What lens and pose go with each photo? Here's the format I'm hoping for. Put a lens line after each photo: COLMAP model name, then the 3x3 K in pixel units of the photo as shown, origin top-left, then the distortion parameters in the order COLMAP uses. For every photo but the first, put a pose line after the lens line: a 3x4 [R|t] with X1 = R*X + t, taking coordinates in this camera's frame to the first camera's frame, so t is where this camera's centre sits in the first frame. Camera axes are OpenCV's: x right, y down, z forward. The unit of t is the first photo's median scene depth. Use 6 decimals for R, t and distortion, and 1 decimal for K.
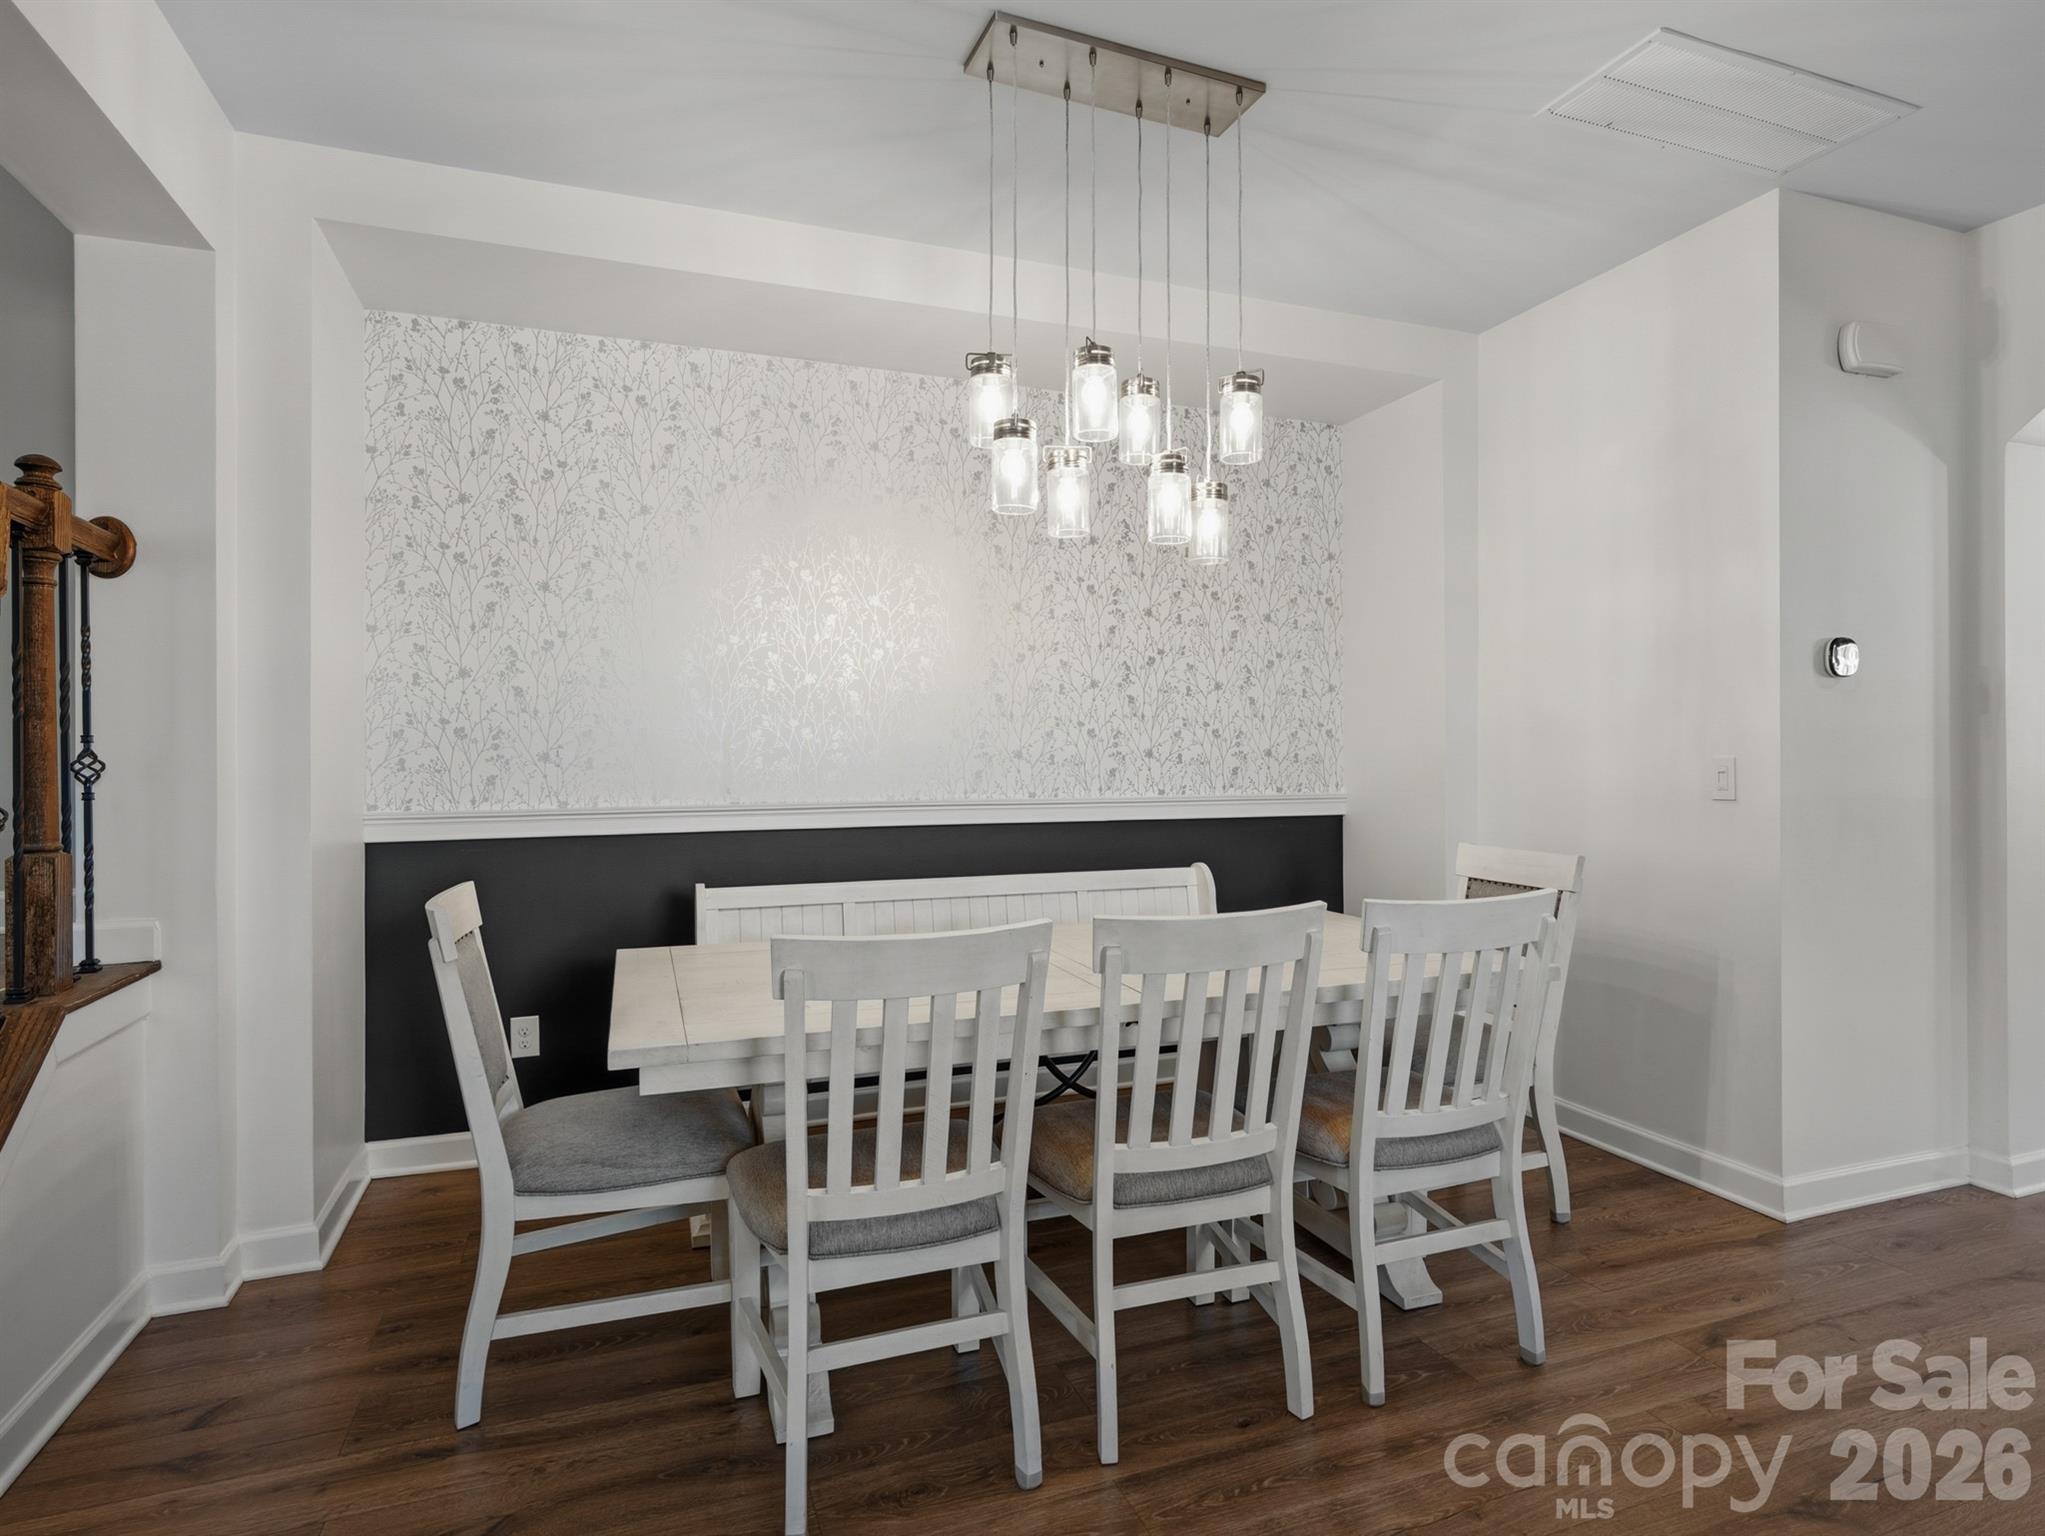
lens RADIAL K [[1086.1, 0, 1023.0], [0, 1086.1, 788.0], [0, 0, 1]] dist [0.002161, 0.001524]
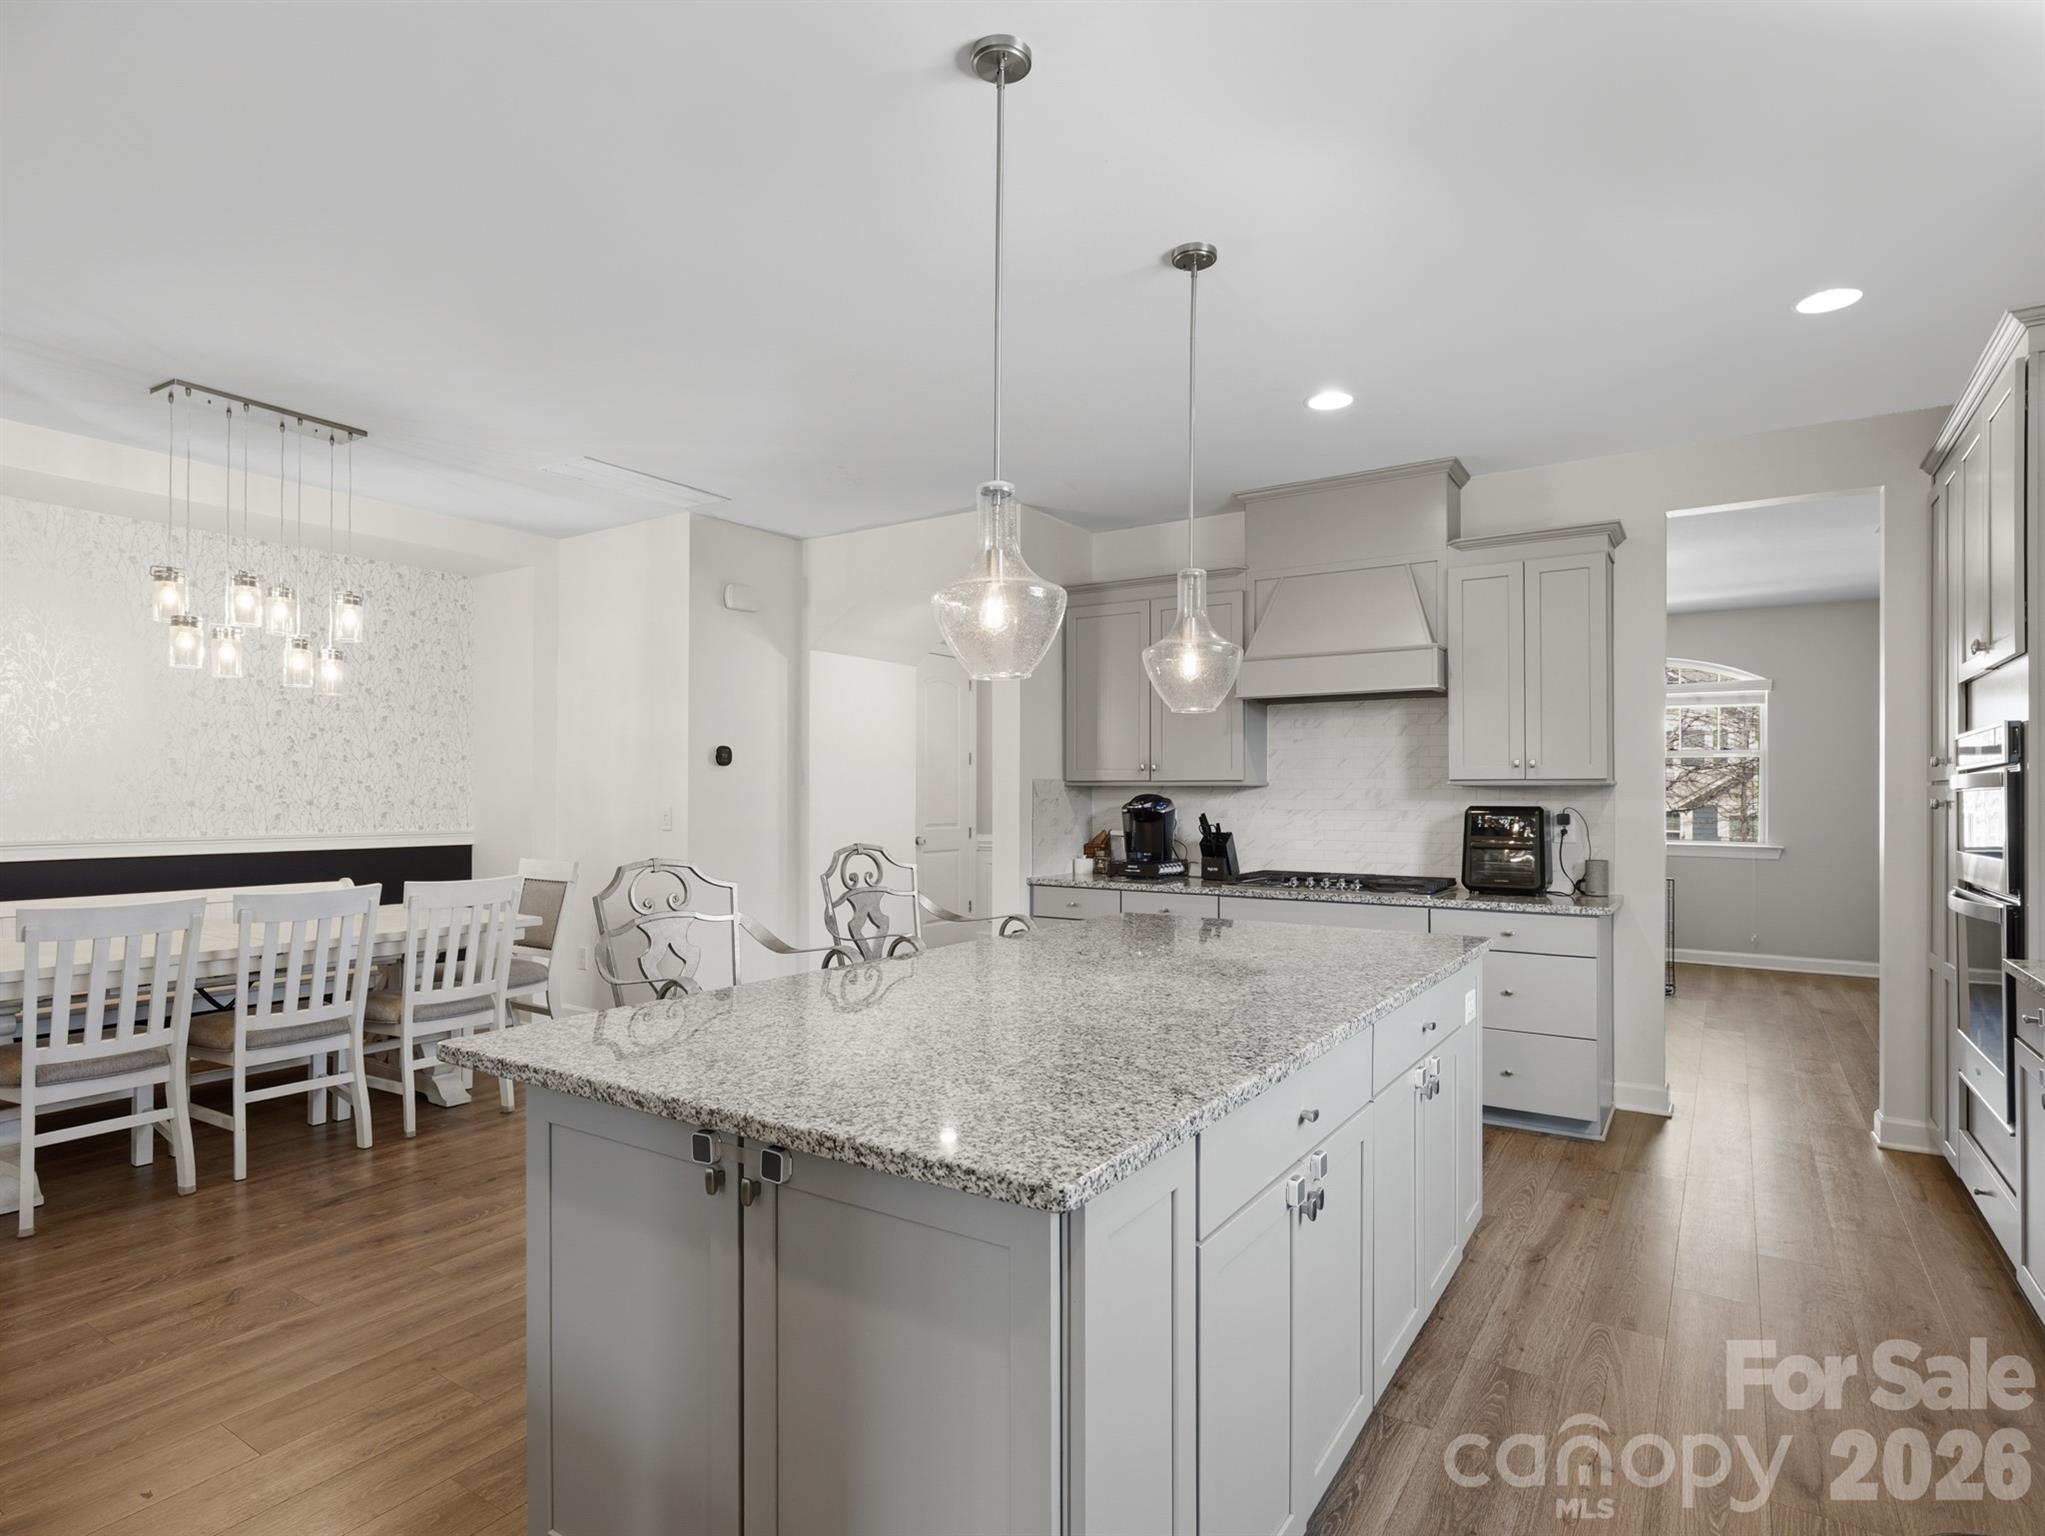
lens RADIAL K [[1086.1, 0, 1023.0], [0, 1086.1, 788.0], [0, 0, 1]] dist [0.002161, 0.001524]
pose [[0.801821, 0.009575, 0.597487, 0.026444], [0.010120, 0.999511, -0.029599, -0.000236], [-0.597478, 0.029780, 0.801332, -1.119207]]
